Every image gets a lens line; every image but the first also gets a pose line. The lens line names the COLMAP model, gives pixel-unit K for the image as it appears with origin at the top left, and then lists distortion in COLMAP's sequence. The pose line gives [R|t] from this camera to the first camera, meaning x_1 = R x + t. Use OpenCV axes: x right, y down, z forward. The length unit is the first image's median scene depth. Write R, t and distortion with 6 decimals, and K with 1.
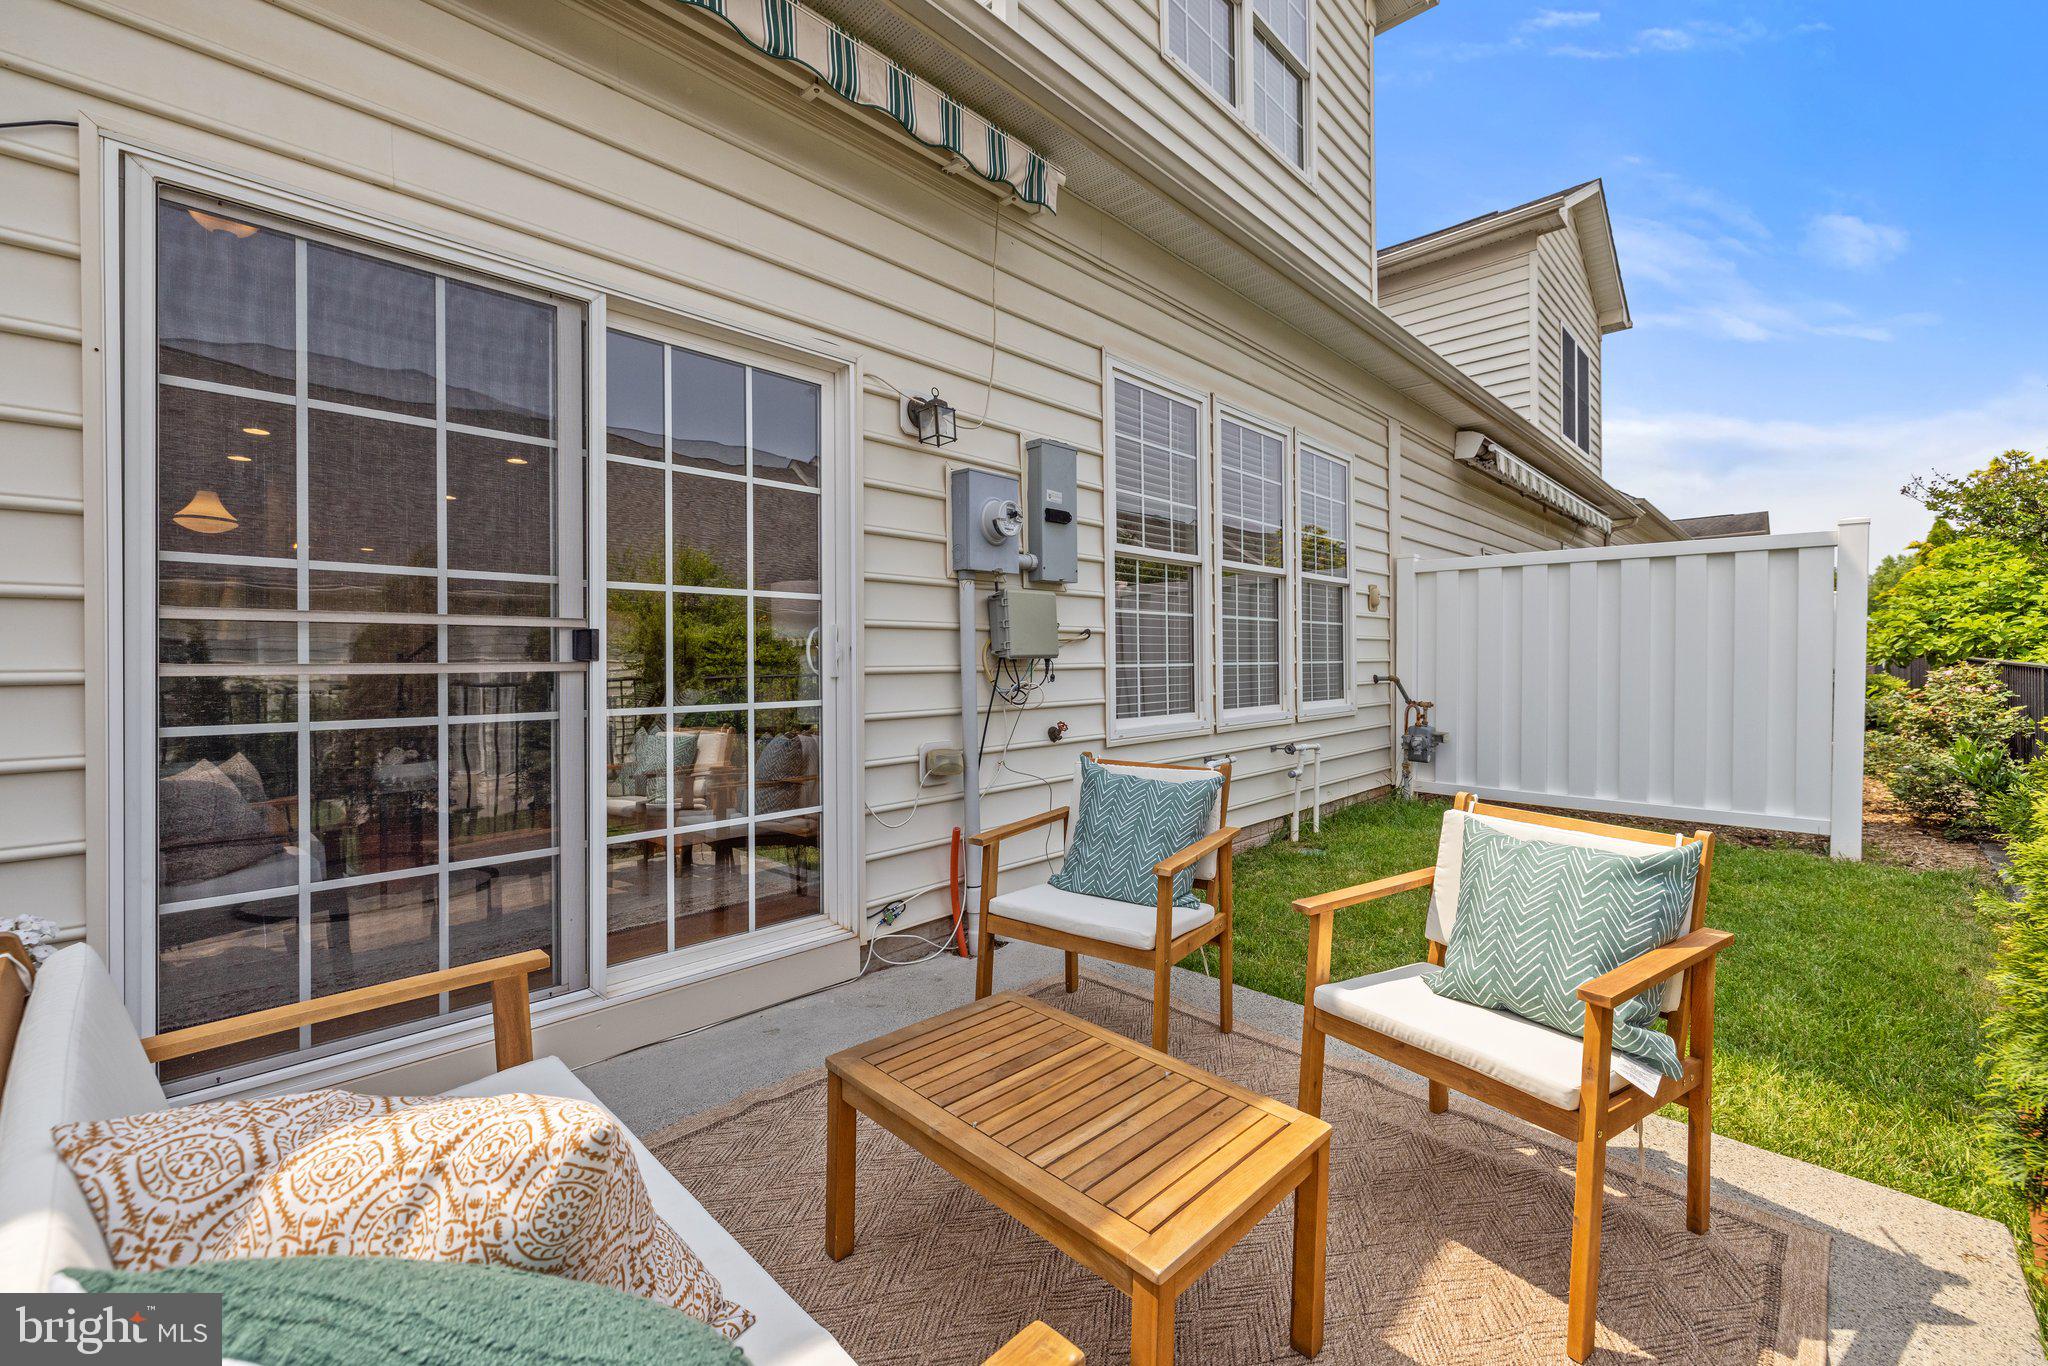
lens RADIAL K [[882.5, 0, 1024.7], [0, 882.5, 672.8], [0, 0, 1]] dist [0.003073, -0.001598]
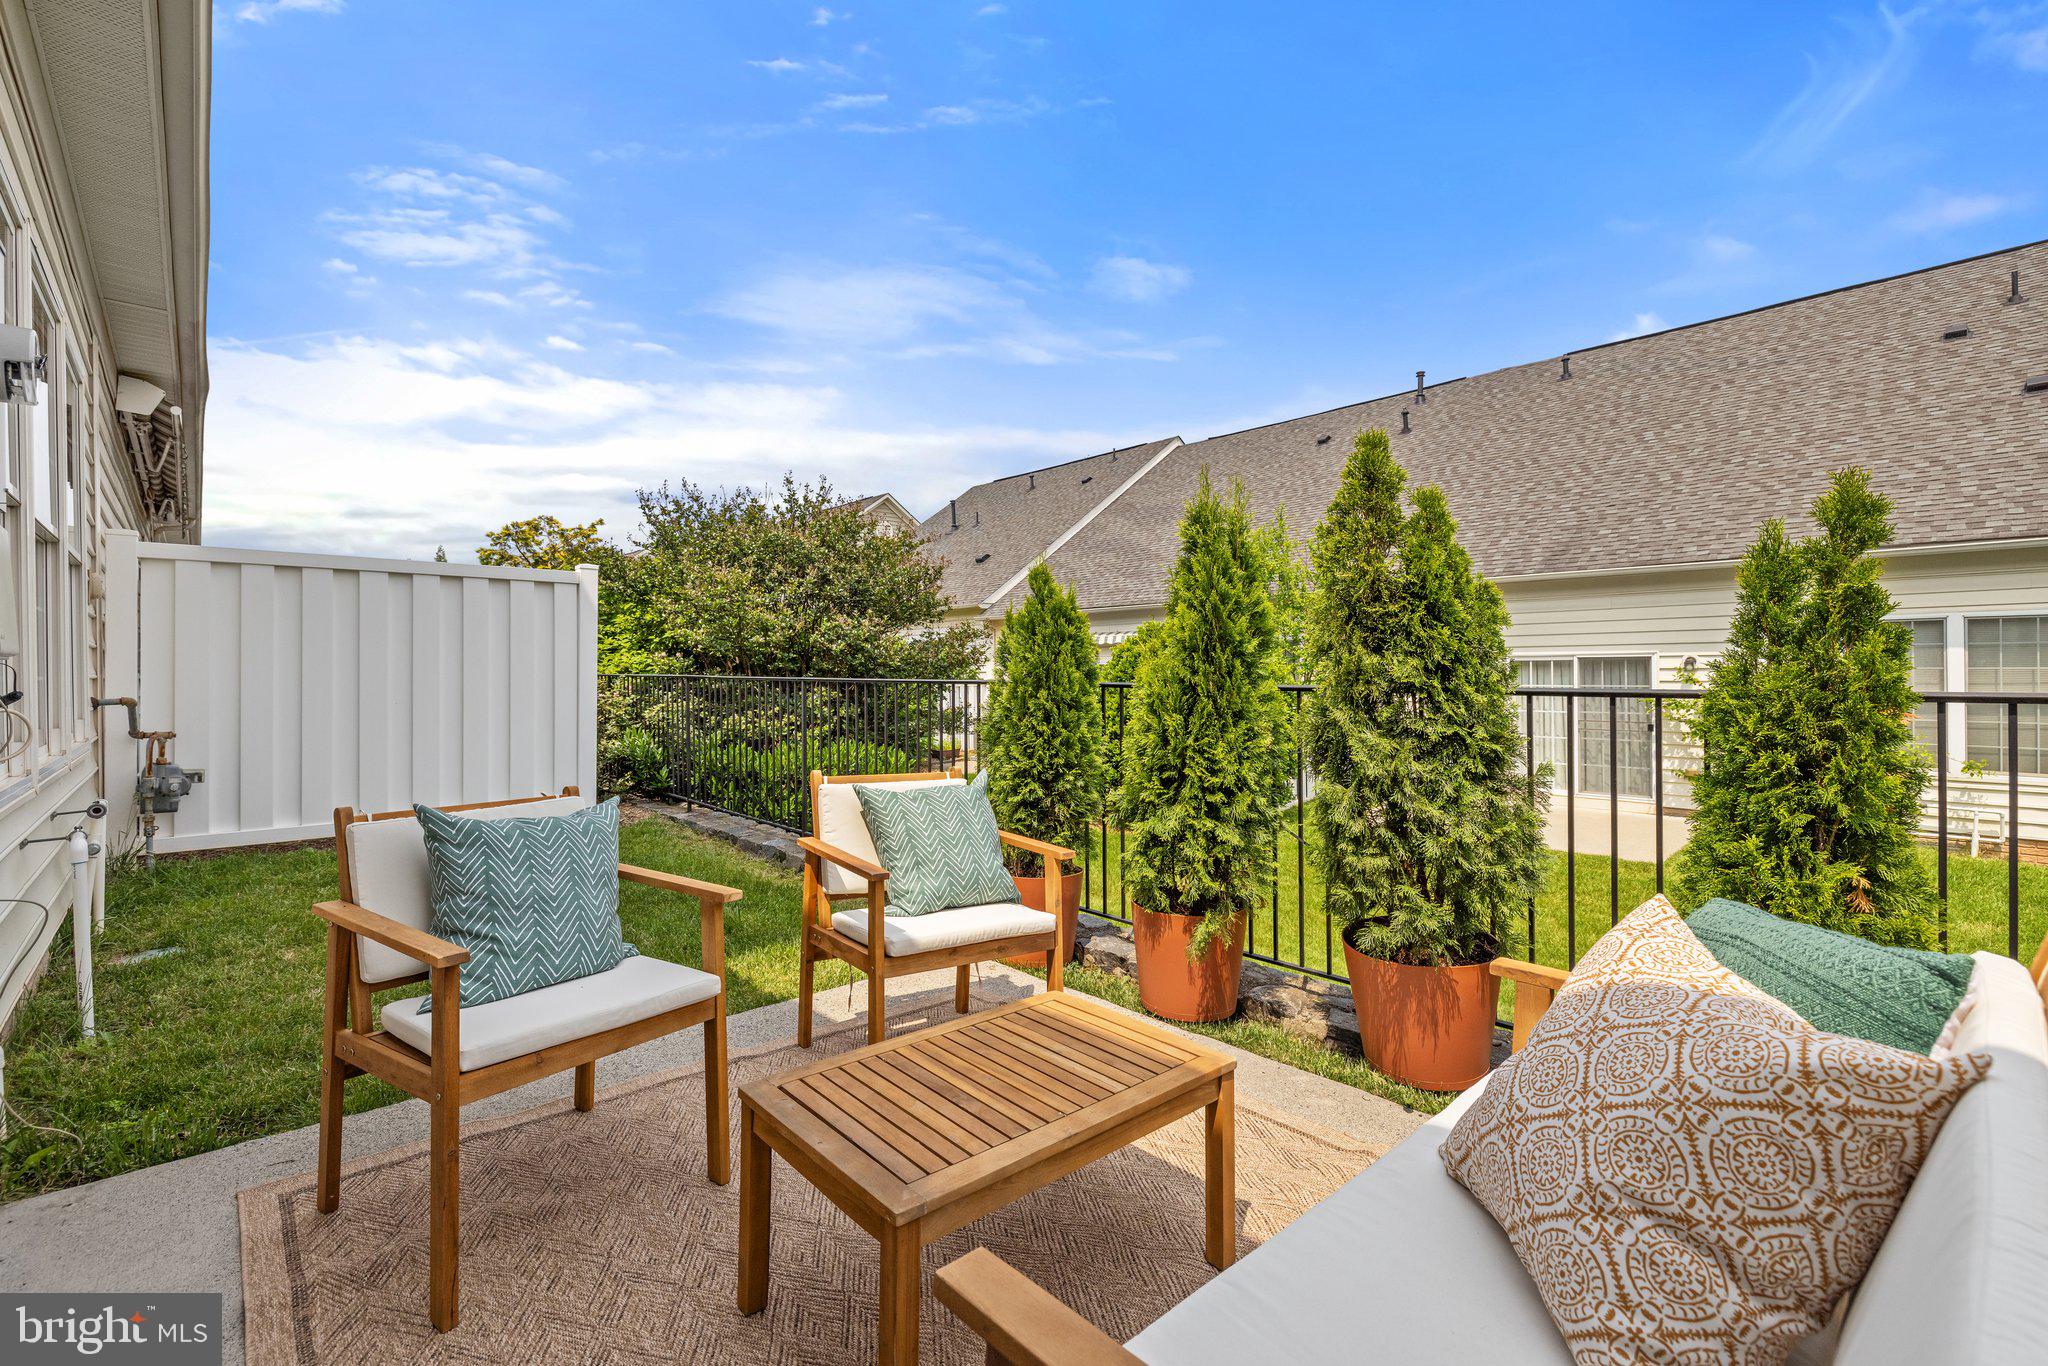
lens RADIAL K [[882.5, 0, 1018.9], [0, 882.5, 670.5], [0, 0, 1]] dist [0.003073, -0.001598]
pose [[0.061242, -0.001976, 0.998121, -0.913631], [0.025103, 0.999685, 0.000439, 0.007207], [-0.997807, 0.025029, 0.061272, 0.843720]]
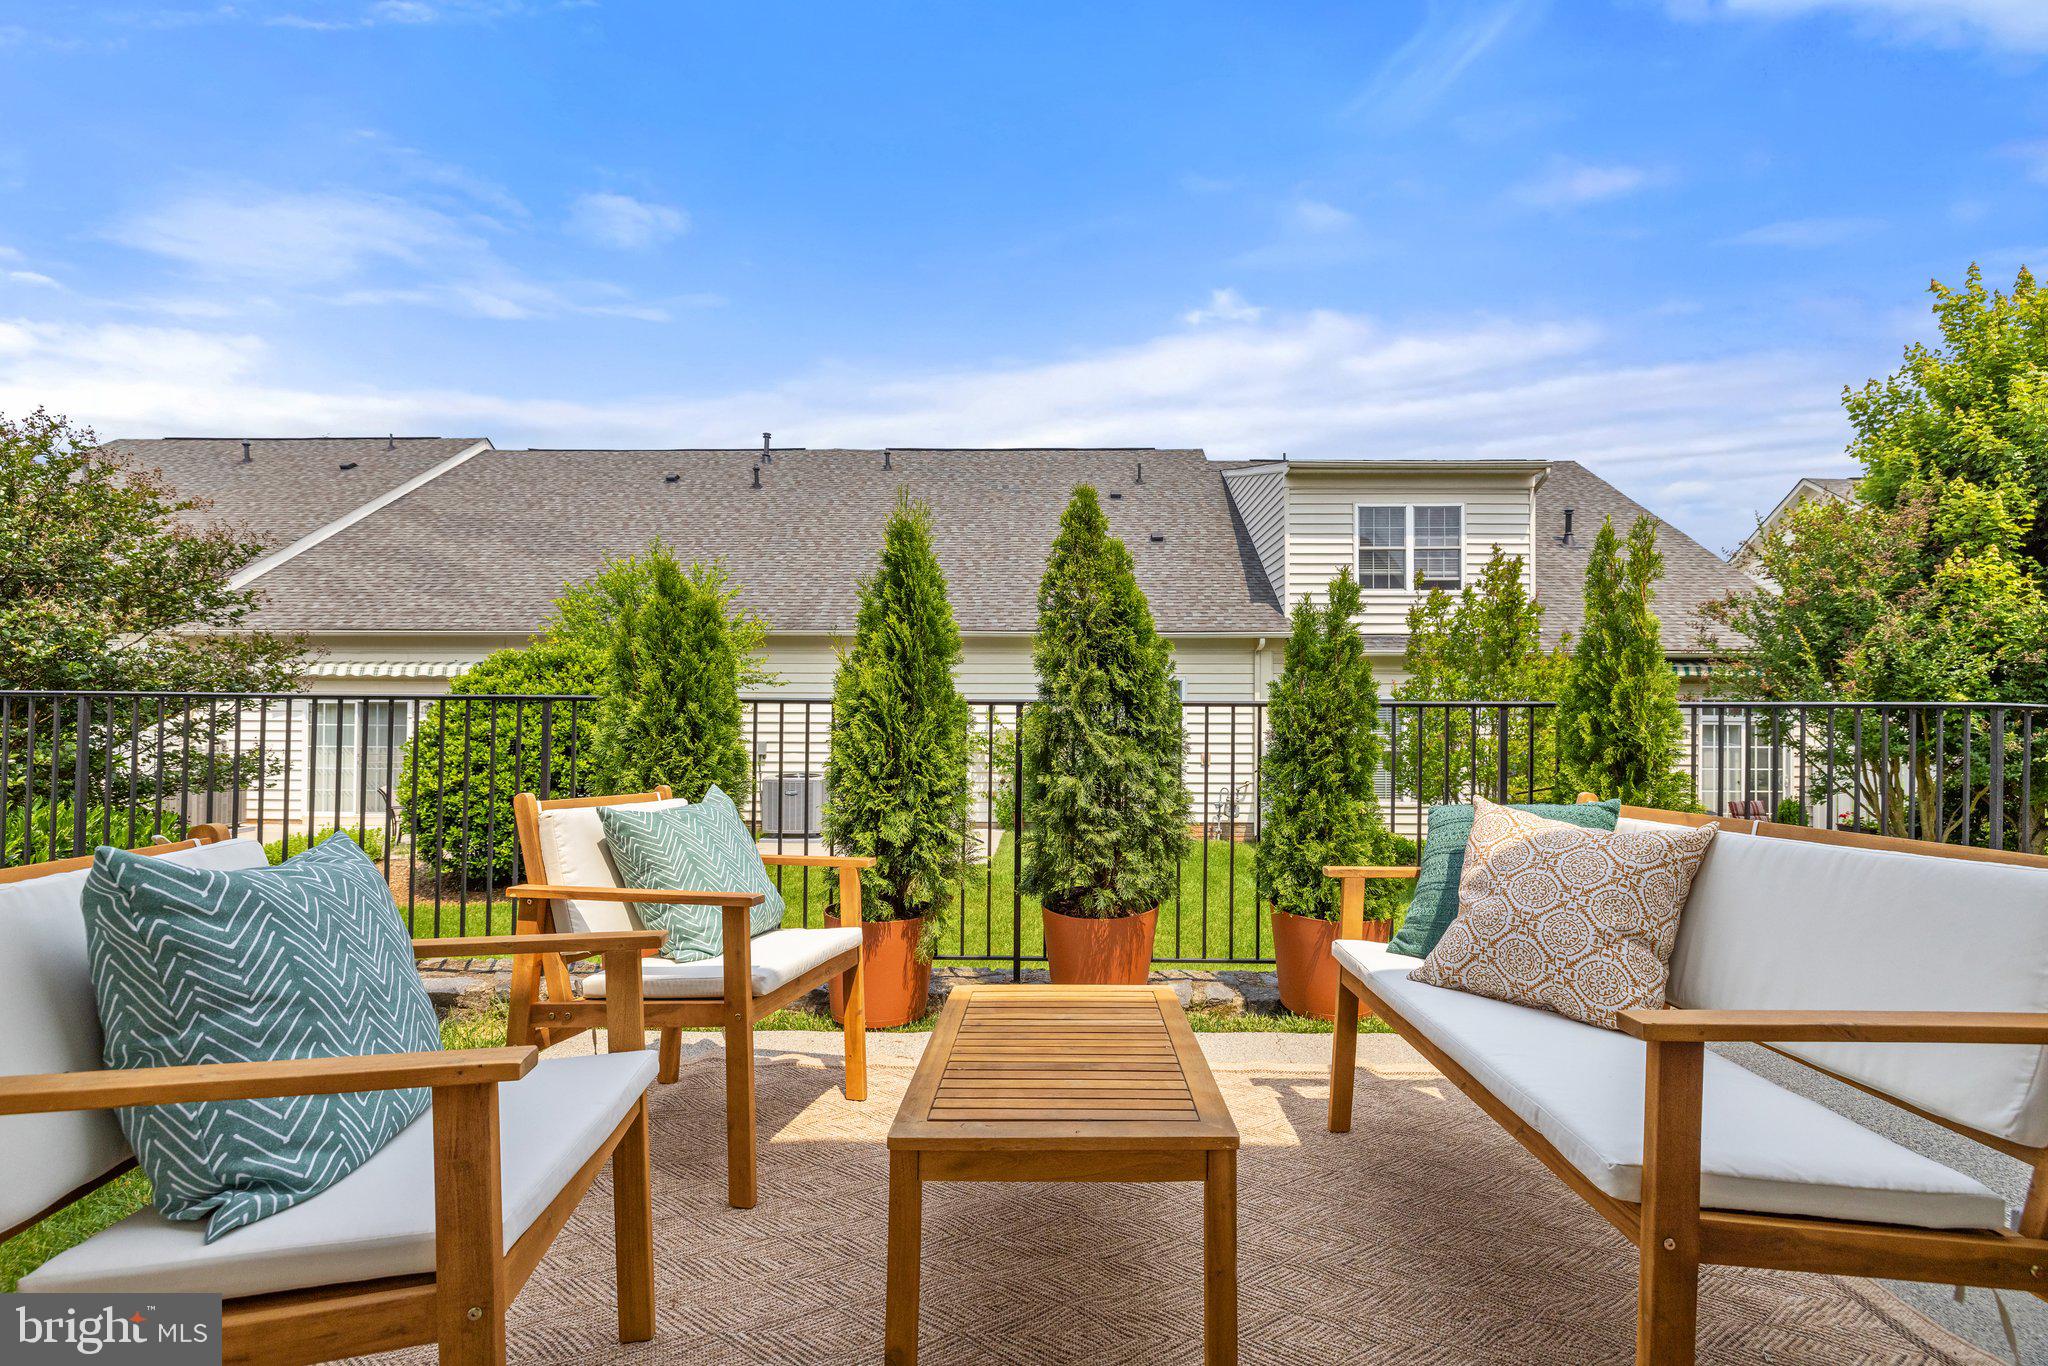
lens RADIAL K [[882.5, 0, 1053.0], [0, 882.5, 699.5], [0, 0, 1]] dist [0.003073, -0.001598]
pose [[-0.682913, 0.013607, 0.730373, -0.674431], [0.009789, 0.999907, -0.009476, 0.072505], [-0.730435, 0.000679, -0.682982, 1.588084]]
